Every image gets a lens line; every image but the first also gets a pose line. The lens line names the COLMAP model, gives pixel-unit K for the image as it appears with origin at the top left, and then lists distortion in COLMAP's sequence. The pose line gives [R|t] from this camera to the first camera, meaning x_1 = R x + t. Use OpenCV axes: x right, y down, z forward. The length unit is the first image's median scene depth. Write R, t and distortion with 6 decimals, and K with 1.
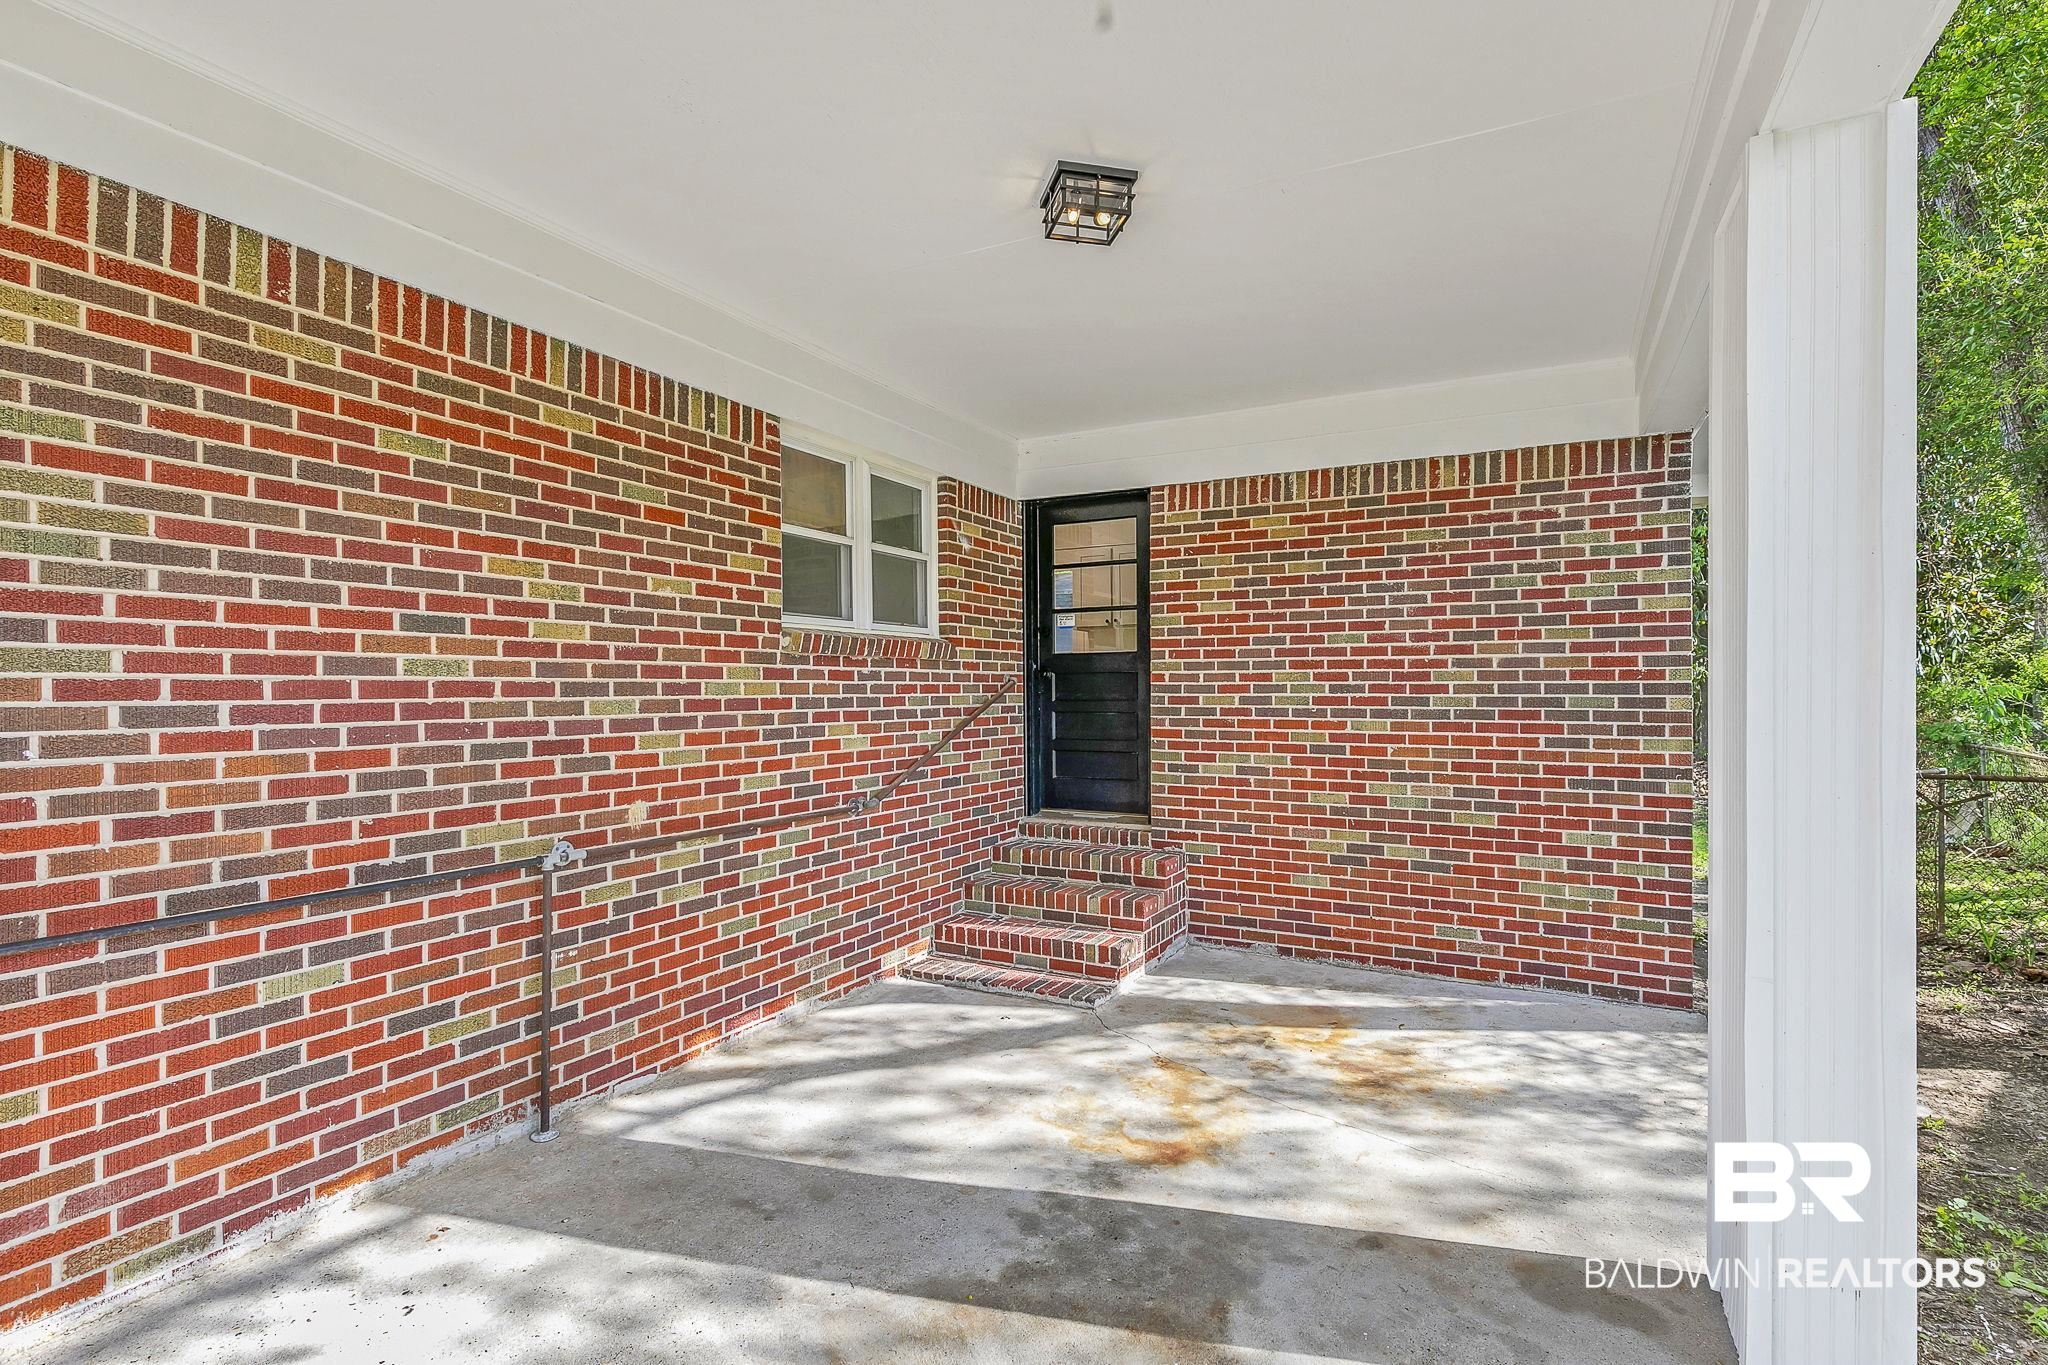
lens RADIAL K [[969.4, 0, 1028.6], [0, 969.4, 687.2], [0, 0, 1]] dist [0.003323, 0.000260]
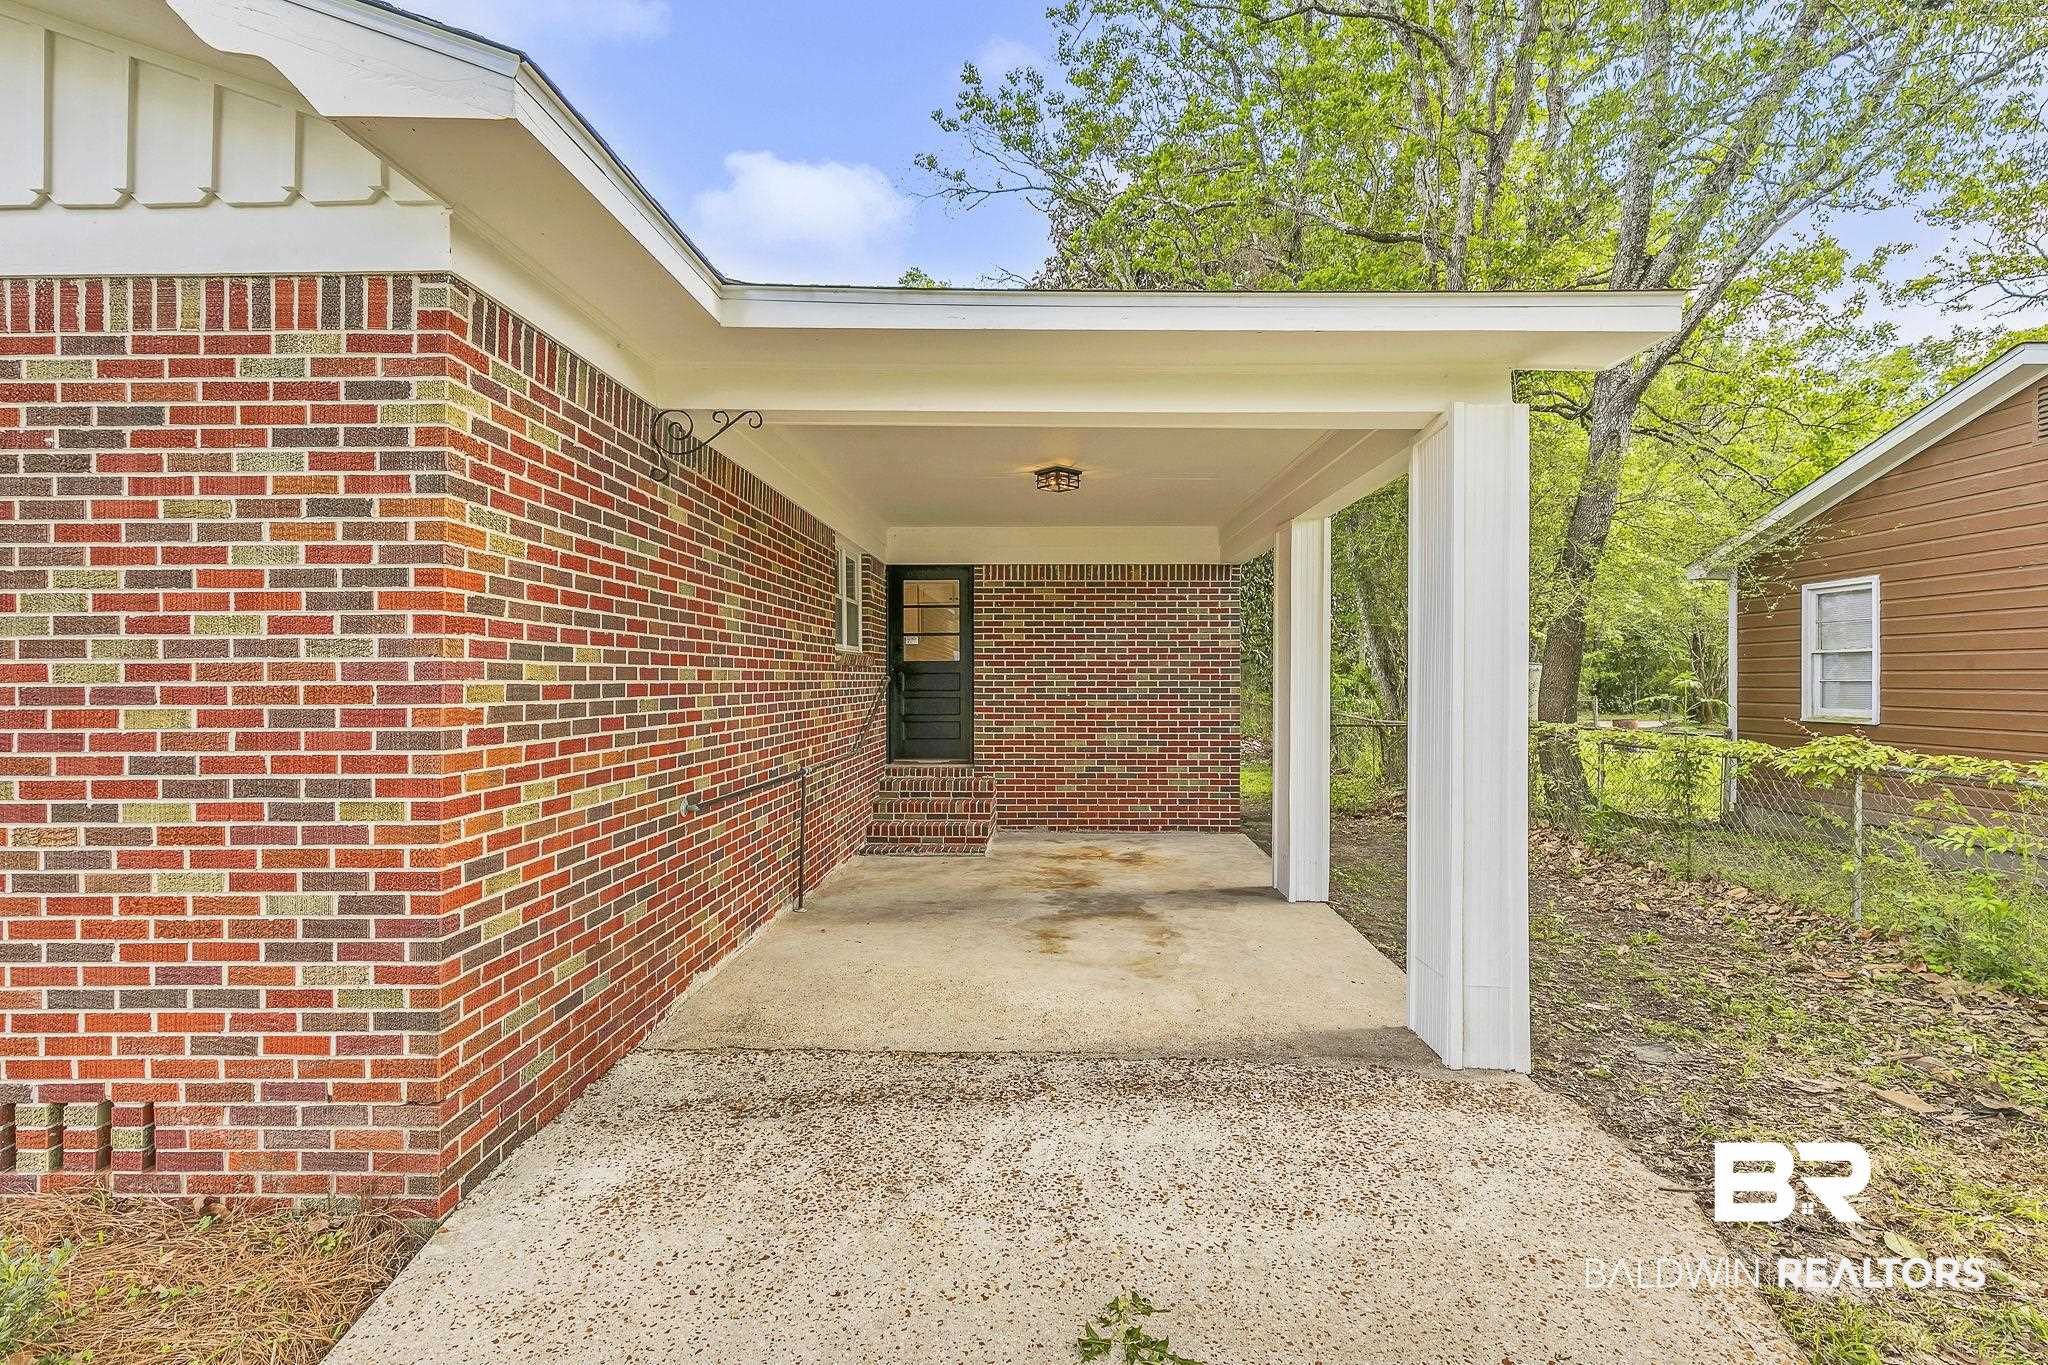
lens RADIAL K [[969.4, 0, 1028.6], [0, 969.4, 687.2], [0, 0, 1]] dist [0.003323, 0.000260]
pose [[0.892503, -0.002994, 0.451032, -0.576148], [-0.001919, 0.999944, 0.010435, -0.010310], [-0.451038, -0.010179, 0.892447, -0.578598]]
